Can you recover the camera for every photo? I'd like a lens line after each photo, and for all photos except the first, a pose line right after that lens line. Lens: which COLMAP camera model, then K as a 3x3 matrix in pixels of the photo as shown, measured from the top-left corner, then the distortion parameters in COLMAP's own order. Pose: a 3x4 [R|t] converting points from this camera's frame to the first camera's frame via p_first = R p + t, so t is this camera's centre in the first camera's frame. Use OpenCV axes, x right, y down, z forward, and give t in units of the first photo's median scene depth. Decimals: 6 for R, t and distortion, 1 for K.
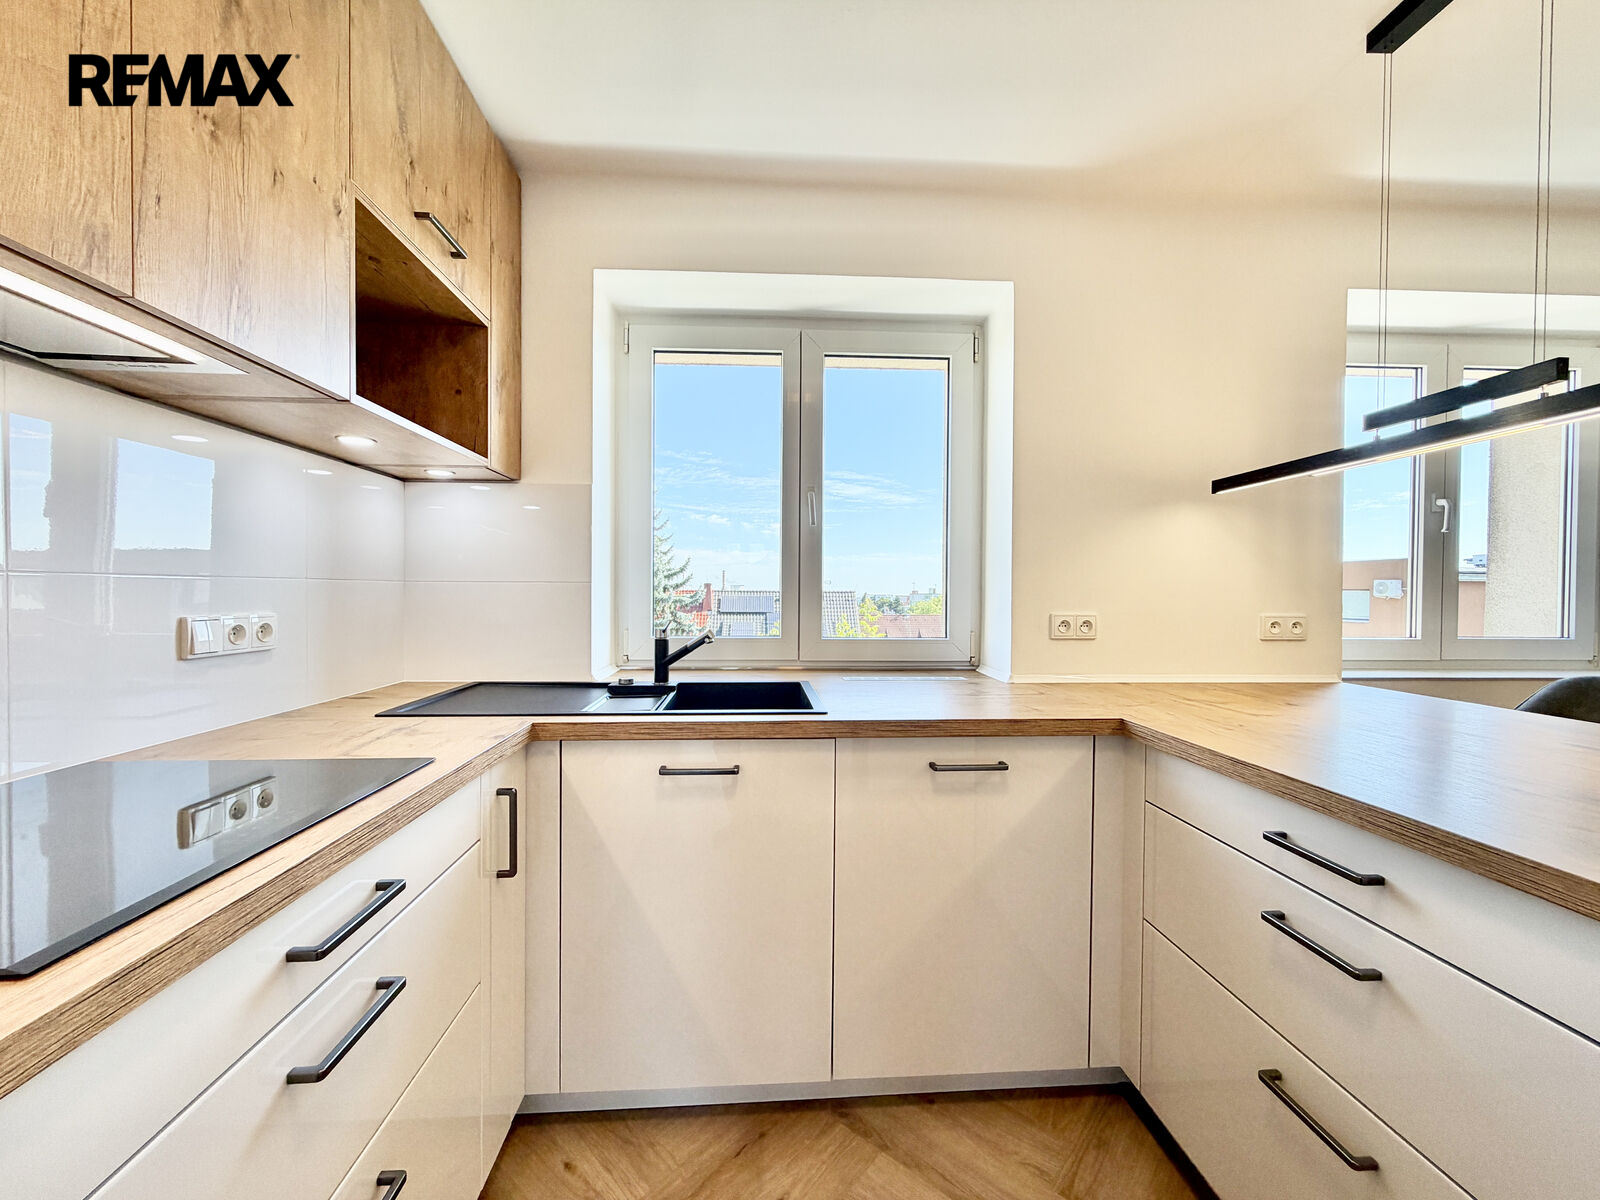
lens RADIAL K [[627.9, 0, 800.0], [0, 627.9, 600.0], [0, 0, 1]] dist [-0.001499, -0.000152]
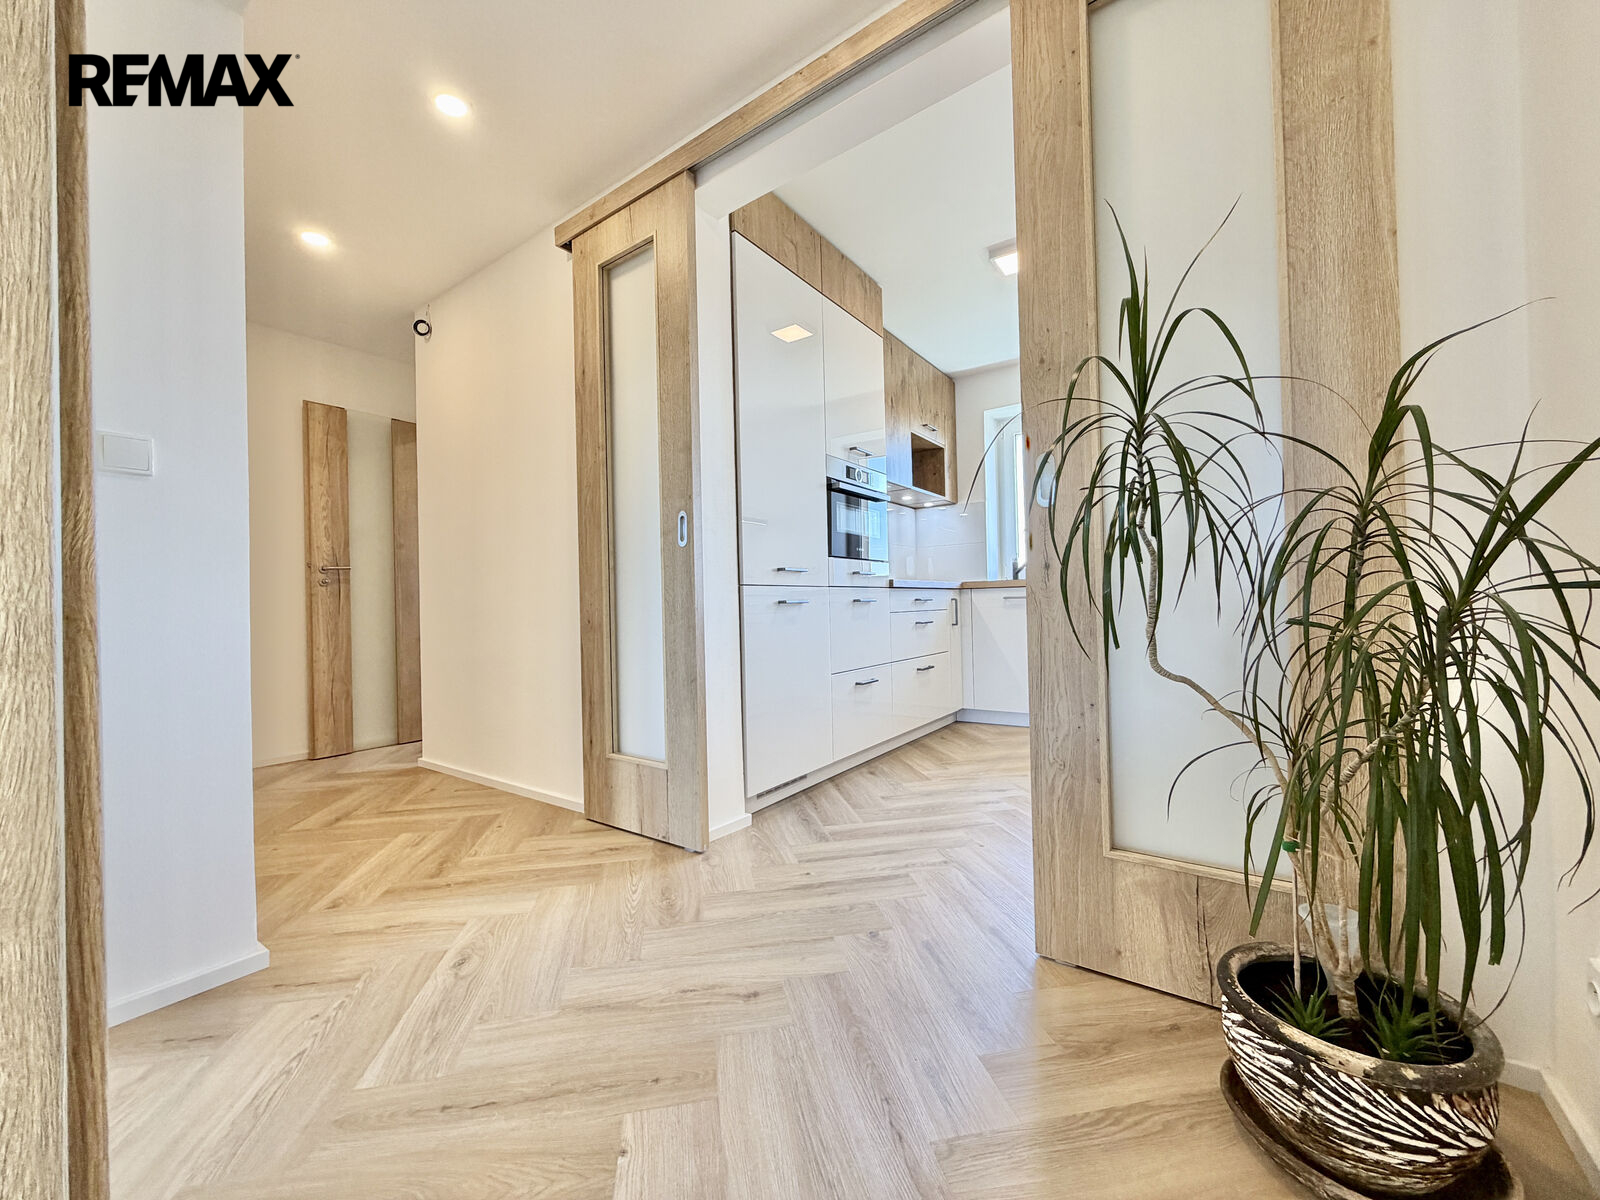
lens RADIAL K [[627.9, 0, 800.0], [0, 627.9, 600.0], [0, 0, 1]] dist [-0.001499, -0.000152]
pose [[0.775038, -0.031890, -0.631110, 0.665672], [0.021988, 0.999482, -0.023502, 0.250945], [0.631532, 0.004338, 0.775338, -1.397206]]
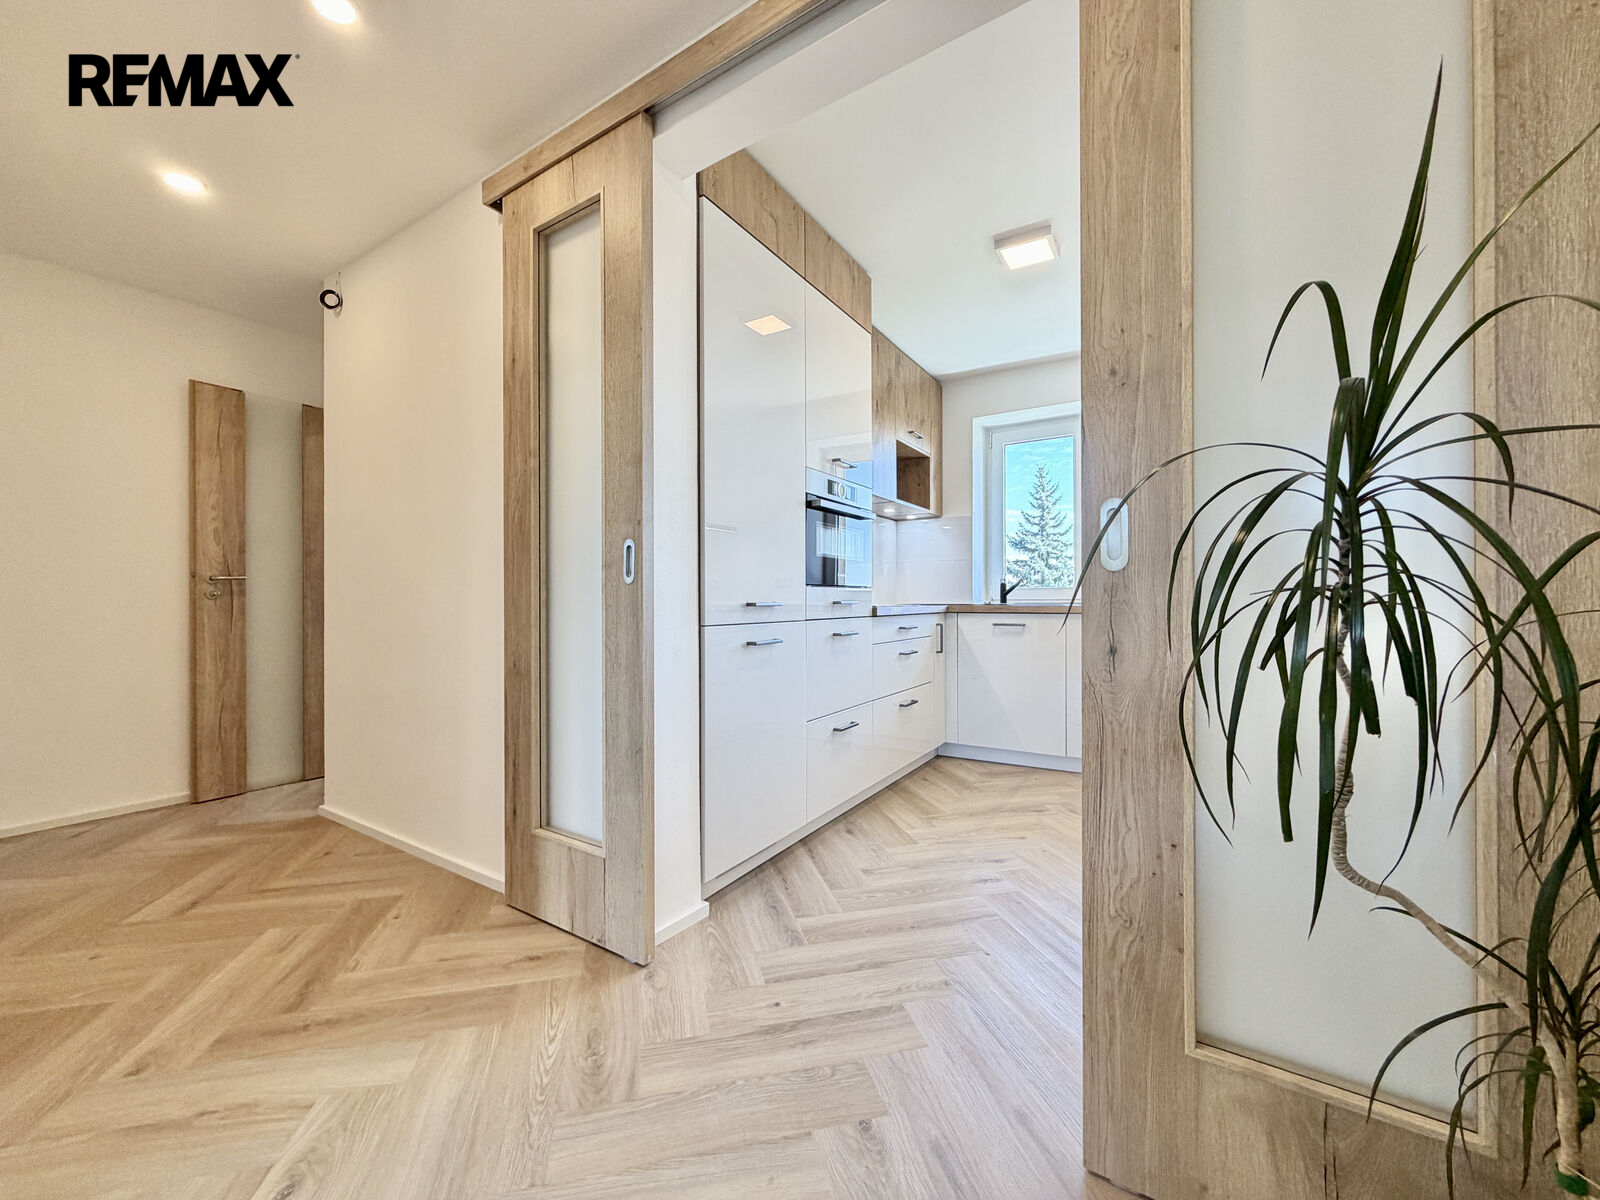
lens RADIAL K [[627.9, 0, 800.0], [0, 627.9, 600.0], [0, 0, 1]] dist [-0.001499, -0.000152]
pose [[0.806518, -0.010961, -0.591107, 0.523396], [0.001927, 0.999872, -0.015912, 0.160143], [0.591206, 0.011694, 0.806436, -1.235249]]
